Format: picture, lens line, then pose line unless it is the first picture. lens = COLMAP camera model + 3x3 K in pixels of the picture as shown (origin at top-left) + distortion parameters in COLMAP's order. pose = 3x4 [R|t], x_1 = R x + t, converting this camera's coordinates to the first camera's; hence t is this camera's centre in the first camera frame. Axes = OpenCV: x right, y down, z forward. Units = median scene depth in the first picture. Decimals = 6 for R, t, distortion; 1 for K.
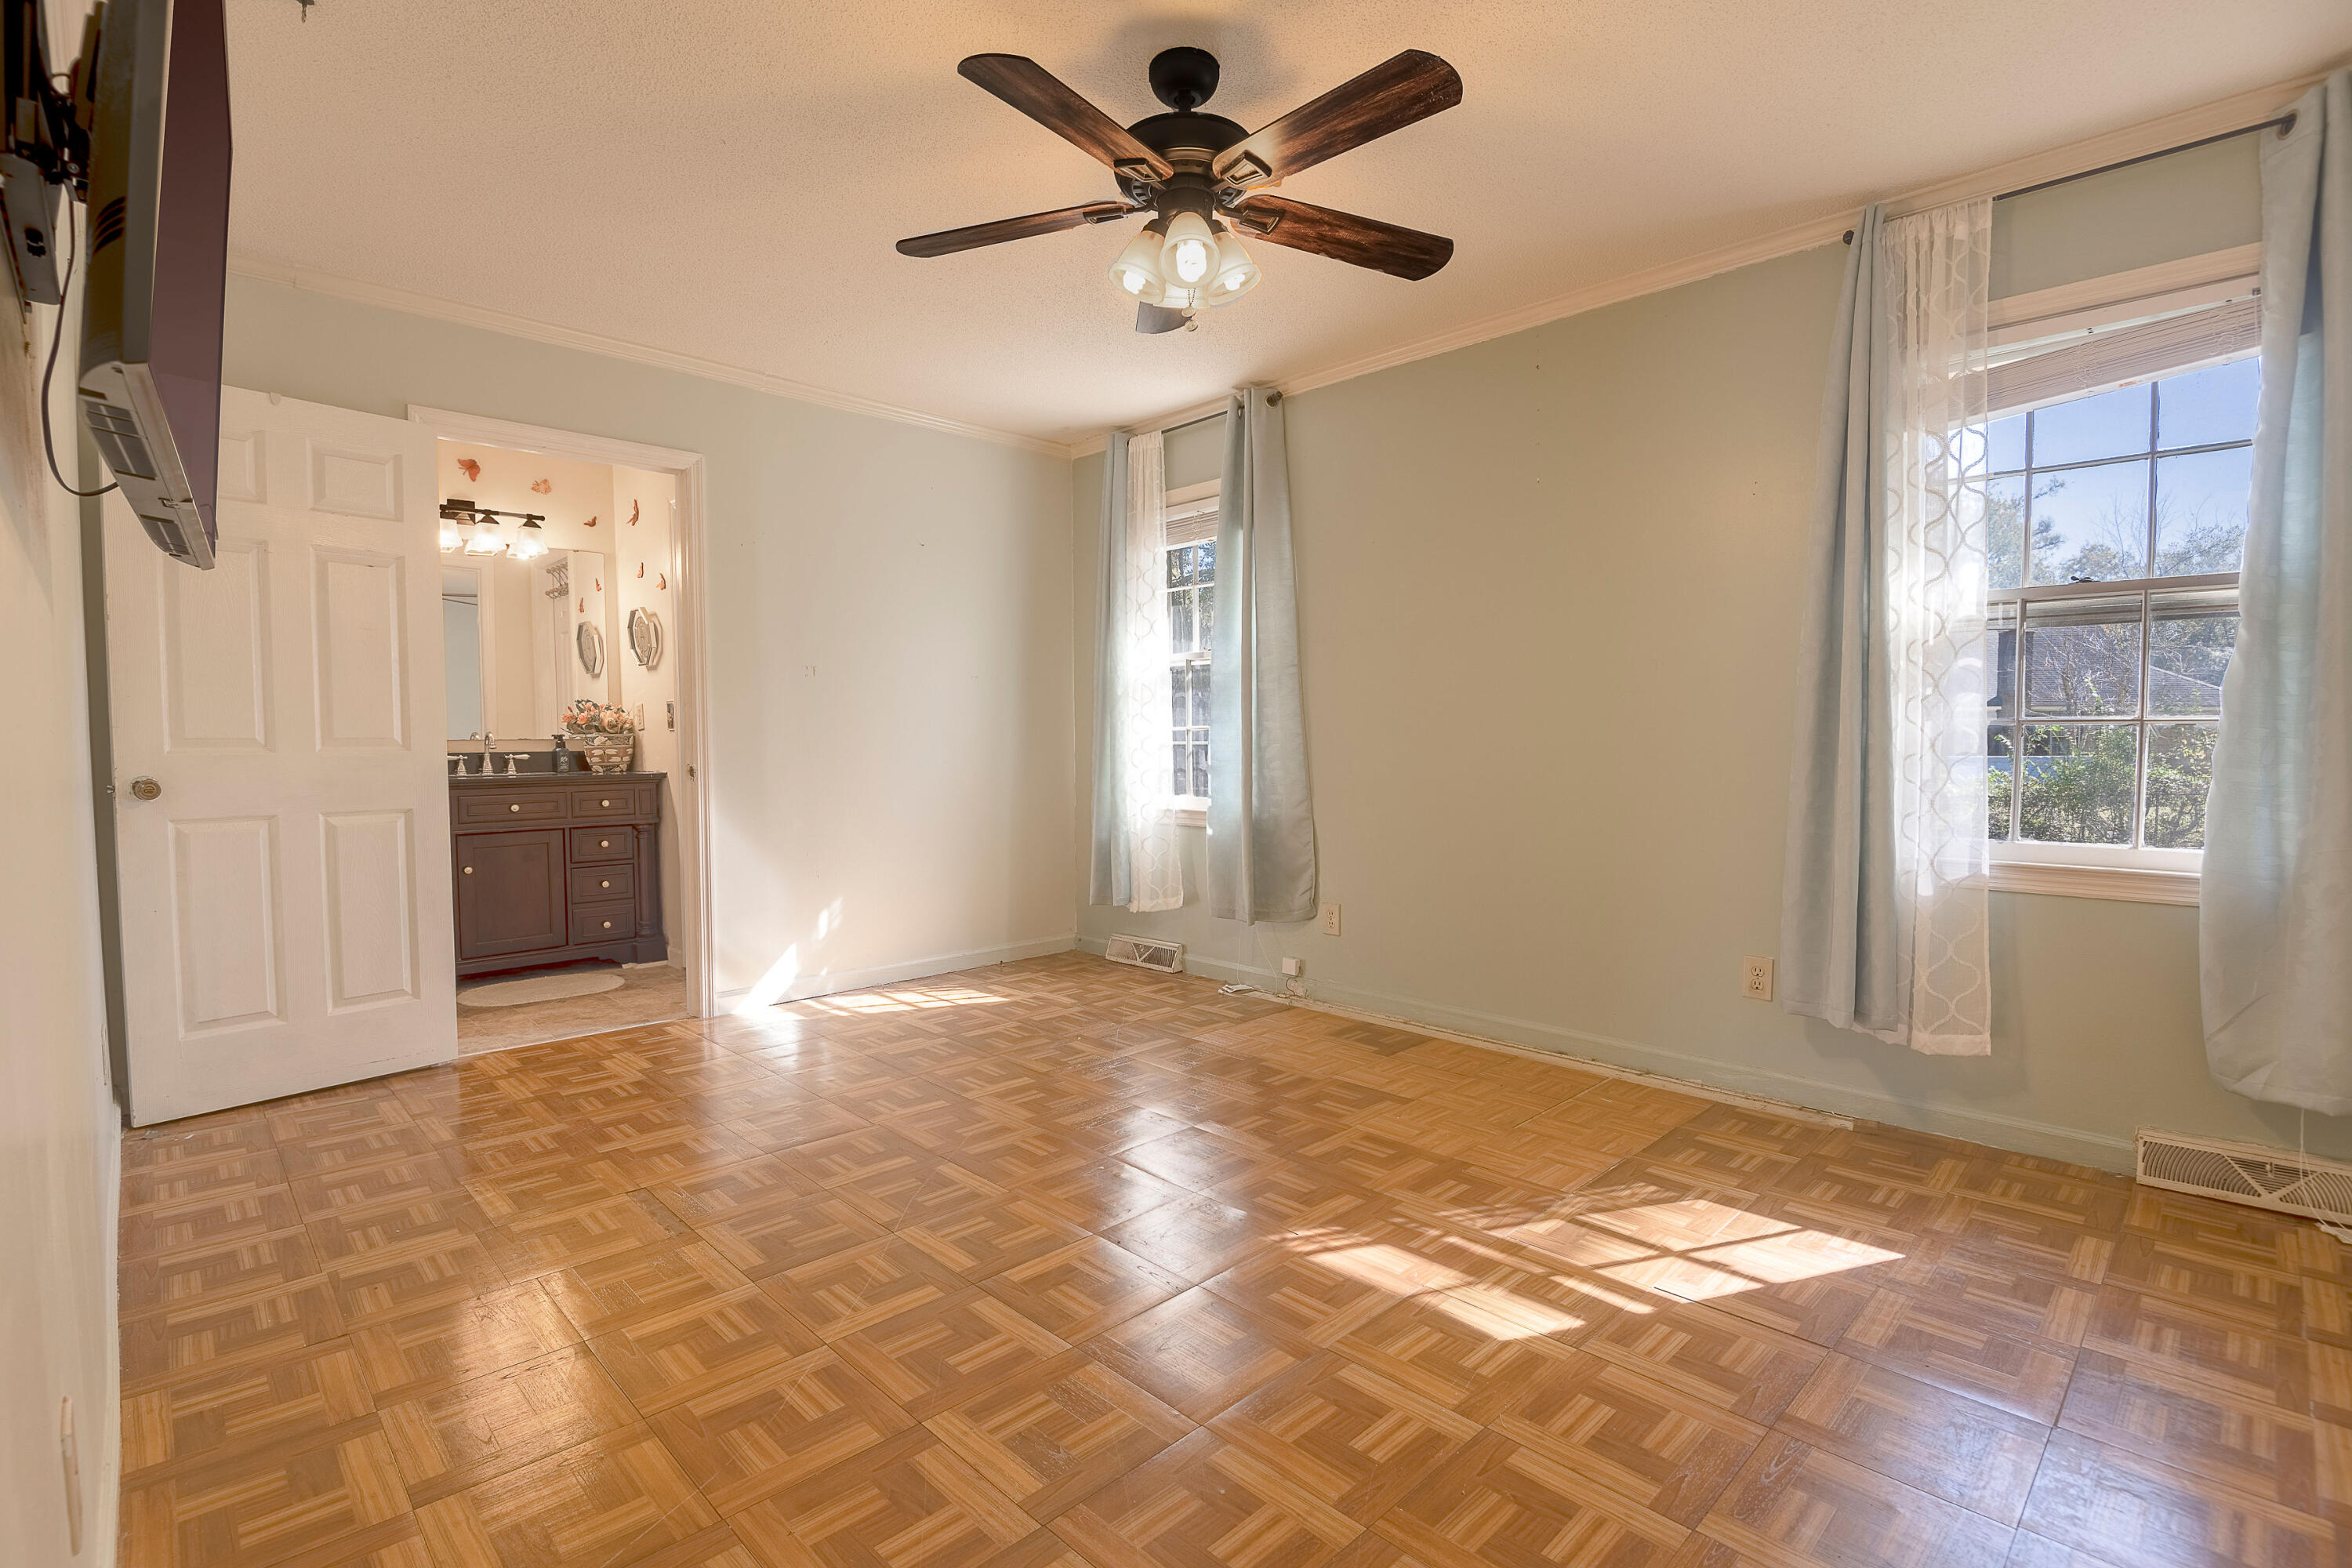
lens RADIAL K [[1088.4, 0, 1177.8], [0, 1088.4, 786.0], [0, 0, 1]] dist [-0.001664, -0.000208]
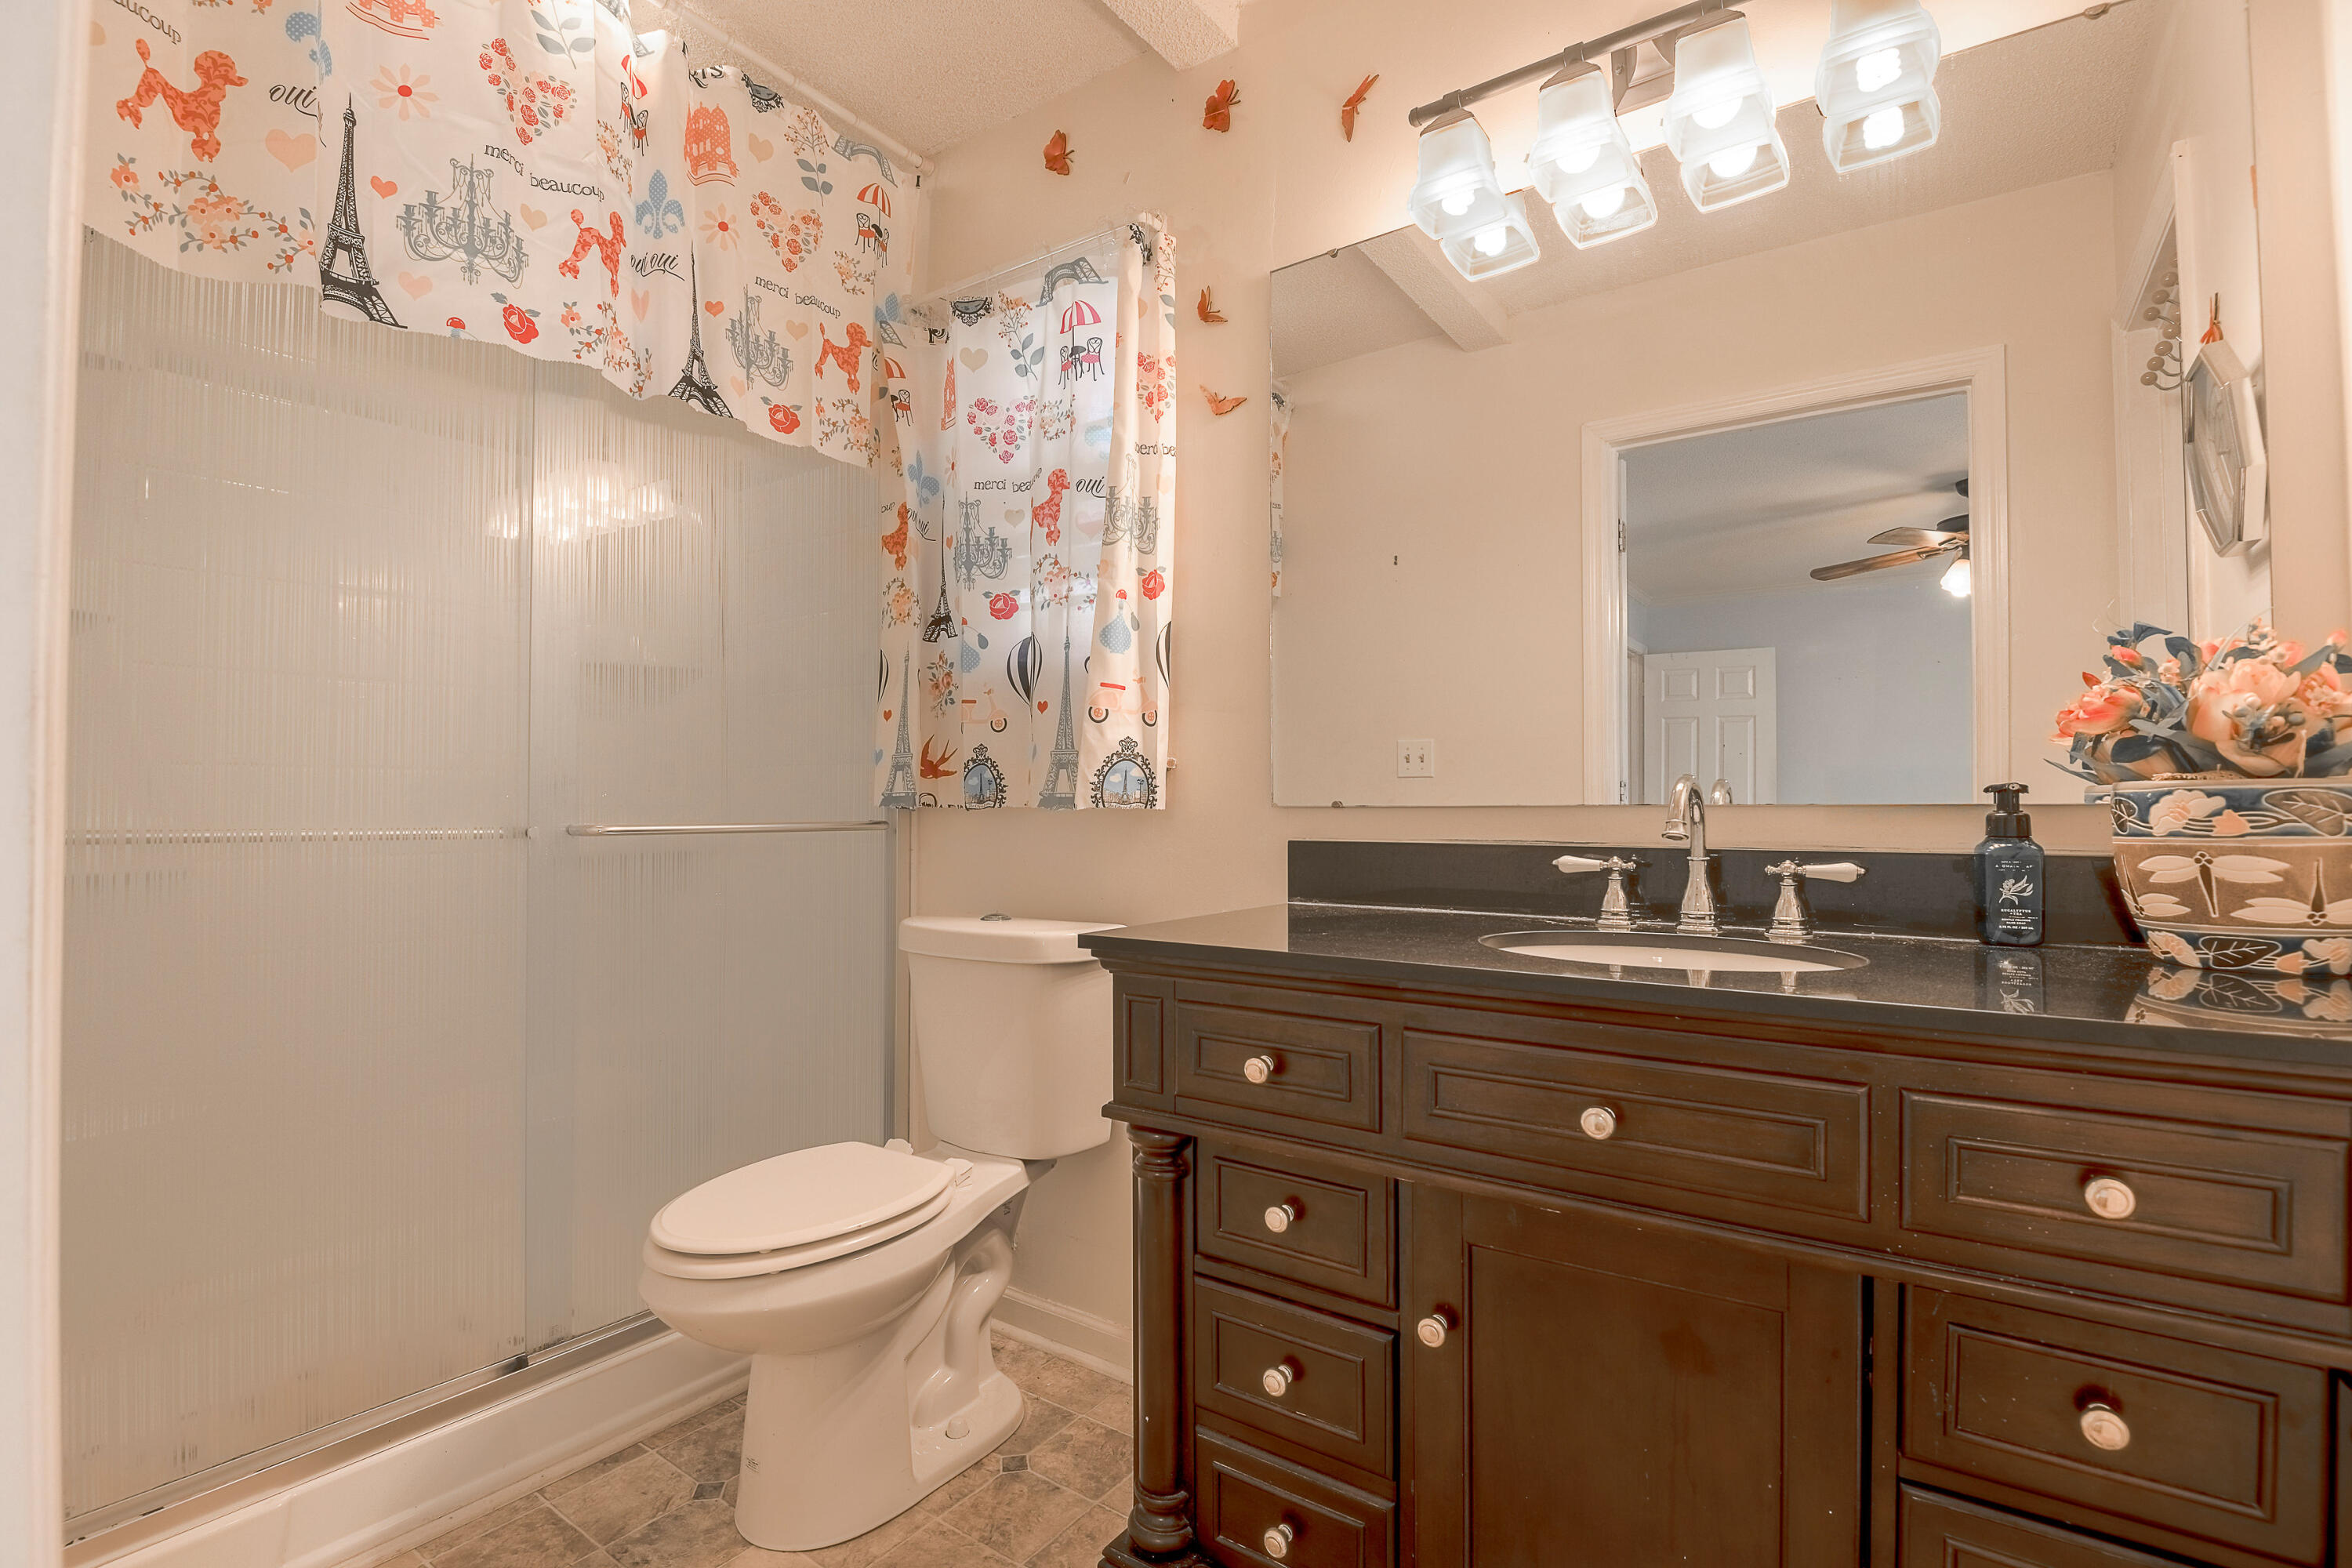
lens RADIAL K [[1088.4, 0, 1177.9], [0, 1088.4, 794.8], [0, 0, 1]] dist [-0.001664, -0.000208]
pose [[0.171411, -0.007078, -0.985174, -0.365135], [-0.044235, 0.998910, -0.014873, -0.033603], [0.984206, 0.046129, 0.170911, 0.782633]]
